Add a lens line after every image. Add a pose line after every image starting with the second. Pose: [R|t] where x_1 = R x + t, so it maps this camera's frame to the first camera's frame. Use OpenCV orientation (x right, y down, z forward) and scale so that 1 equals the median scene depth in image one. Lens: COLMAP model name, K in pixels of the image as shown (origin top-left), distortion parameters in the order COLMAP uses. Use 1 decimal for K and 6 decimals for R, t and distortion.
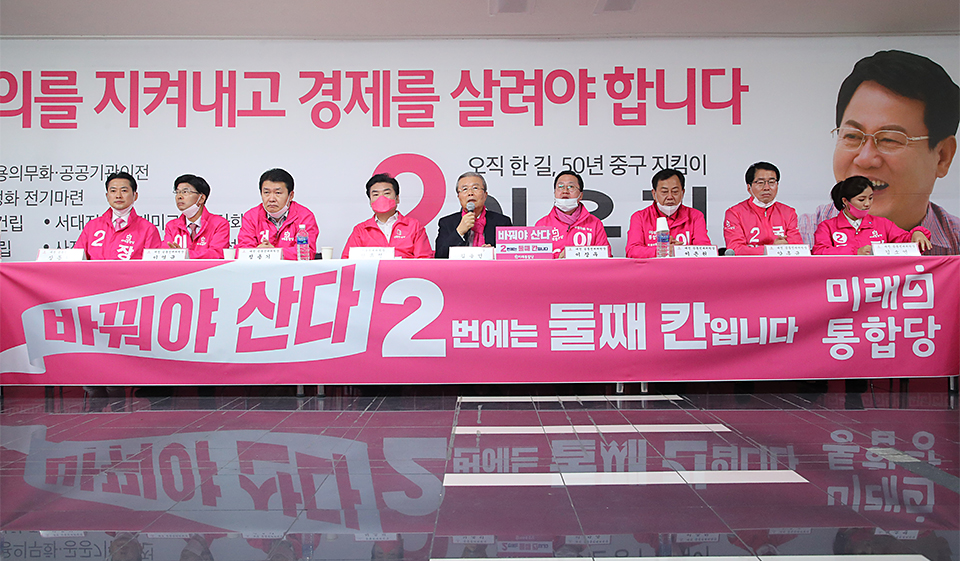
lens RADIAL K [[810.6, 0, 480.0], [0, 810.6, 280.5], [0, 0, 1]] dist [-0.002384, 0.005138]
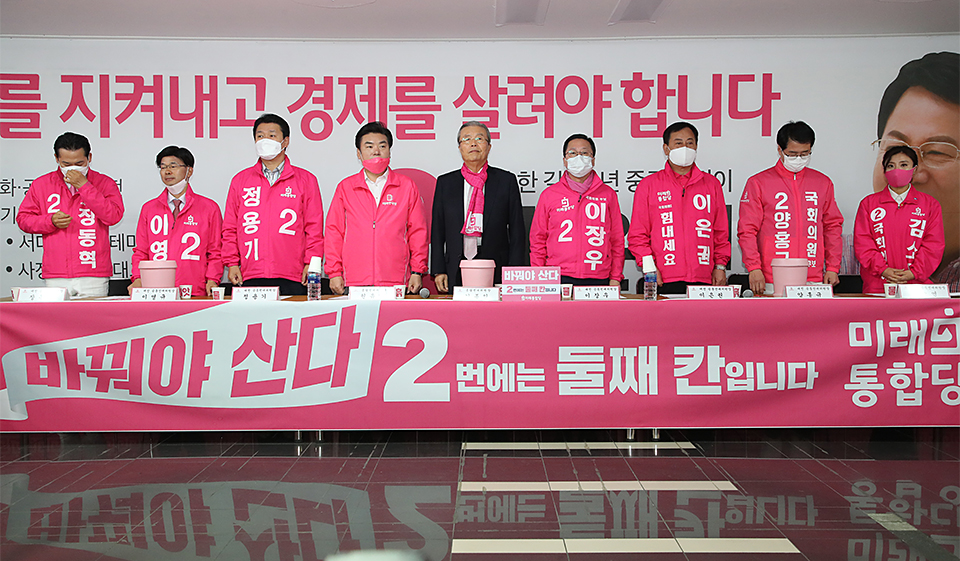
lens RADIAL K [[992.4, 0, 480.0], [0, 992.4, 280.5], [0, 0, 1]] dist [0.066188, 0.005966]
pose [[0.999996, 0.002322, -0.001843, -0.003254], [-0.002267, 0.999574, 0.029086, -0.062296], [0.001910, -0.029082, 0.999575, -0.130819]]
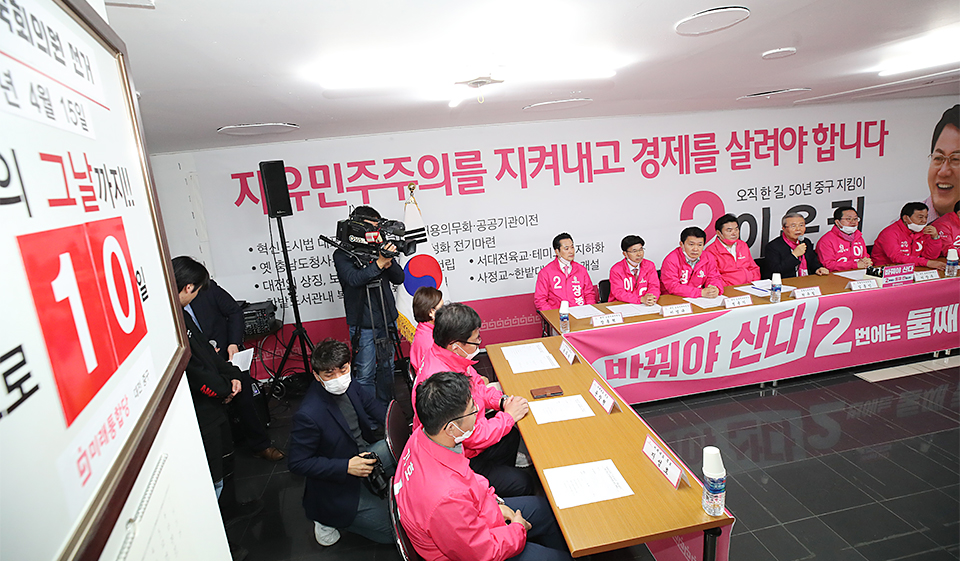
lens RADIAL K [[443.2, 0, 477.2], [0, 443.2, 260.2], [0, 0, 1]] dist [-0.044118, 0.013325]
pose [[0.985847, -0.107684, 0.128490, -0.621518], [0.082446, 0.978760, 0.187701, -0.218065], [-0.145974, -0.174451, 0.973786, 0.241082]]
